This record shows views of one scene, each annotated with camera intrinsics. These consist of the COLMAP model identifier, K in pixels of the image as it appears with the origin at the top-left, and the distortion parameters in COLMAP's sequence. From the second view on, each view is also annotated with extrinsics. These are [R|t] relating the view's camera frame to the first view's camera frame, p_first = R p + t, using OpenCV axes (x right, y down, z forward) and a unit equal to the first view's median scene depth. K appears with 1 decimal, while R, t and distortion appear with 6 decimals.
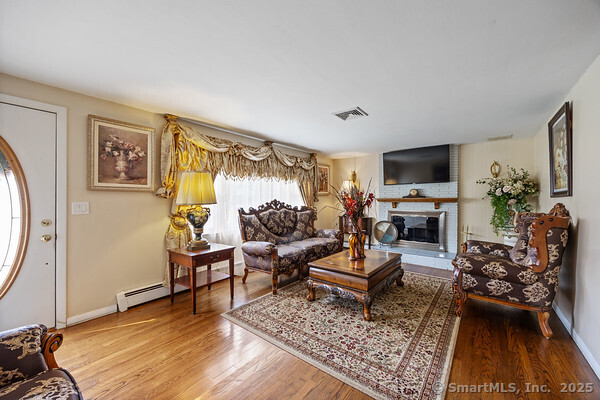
lens RADIAL K [[239.9, 0, 296.8], [0, 239.9, 204.5], [0, 0, 1]] dist [-0.003087, -0.000057]
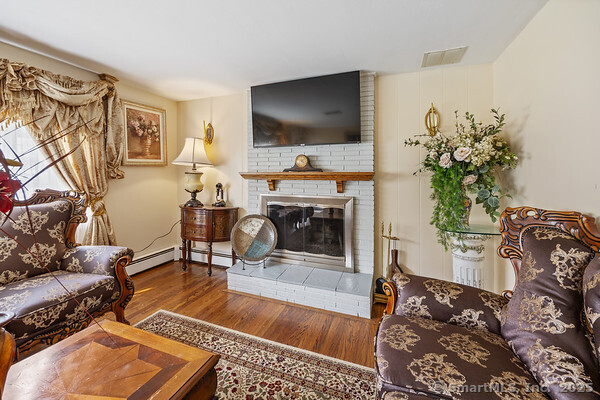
lens RADIAL K [[239.9, 0, 305.4], [0, 239.9, 178.0], [0, 0, 1]] dist [-0.003087, -0.000057]
pose [[0.944615, -0.001056, 0.328178, 0.357253], [0.003223, 0.999976, -0.006058, -0.012102], [-0.328164, 0.006780, 0.944596, 0.553278]]
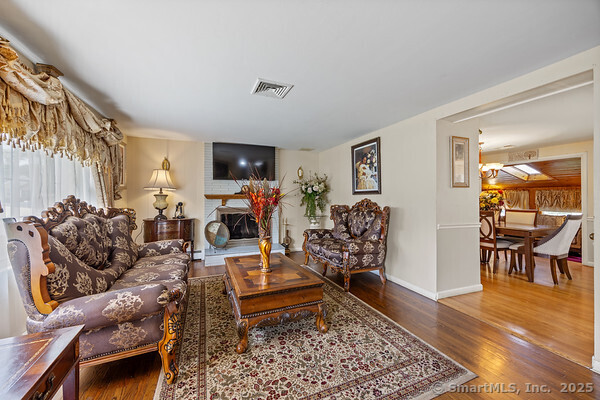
lens RADIAL K [[239.9, 0, 300.3], [0, 239.9, 197.4], [0, 0, 1]] dist [-0.003087, -0.000057]
pose [[0.459473, -0.004775, 0.888179, -0.313141], [0.018648, 0.999817, -0.004272, -0.007681], [-0.887996, 0.018525, 0.459477, 0.390590]]
